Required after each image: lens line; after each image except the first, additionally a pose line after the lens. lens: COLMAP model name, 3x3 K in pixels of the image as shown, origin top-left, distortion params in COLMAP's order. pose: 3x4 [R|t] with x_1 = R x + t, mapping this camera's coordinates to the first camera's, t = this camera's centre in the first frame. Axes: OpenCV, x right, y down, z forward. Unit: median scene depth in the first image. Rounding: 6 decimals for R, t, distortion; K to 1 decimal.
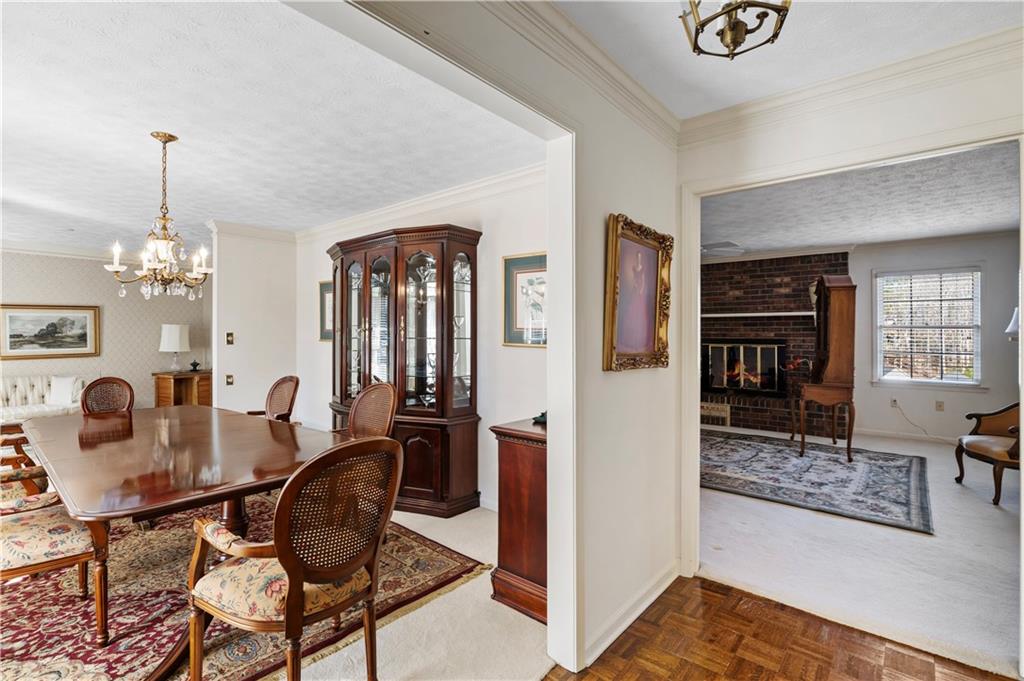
lens RADIAL K [[487.0, 0, 512.0], [0, 487.0, 340.5], [0, 0, 1]] dist [-0.005924, 0.000403]
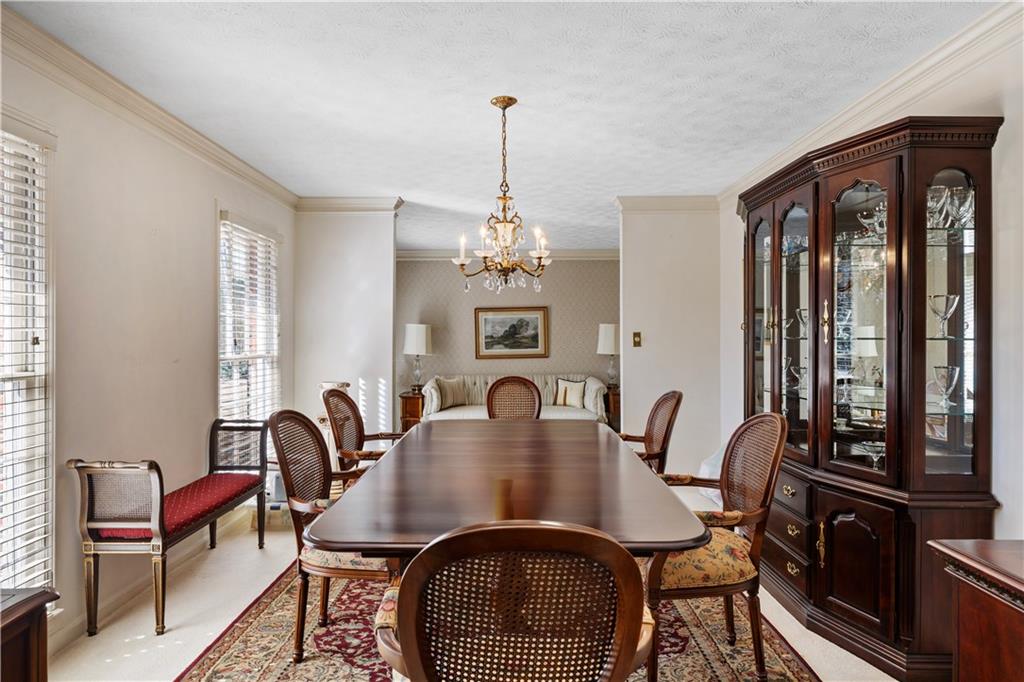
lens RADIAL K [[612.0, 0, 512.0], [0, 612.0, 341.0], [0, 0, 1]] dist [-0.003302, 0.000822]
pose [[0.639389, 0.002713, -0.768879, 0.096613], [-0.005657, 0.999983, -0.001175, 0.001656], [0.768863, 0.005100, 0.639394, 0.256087]]
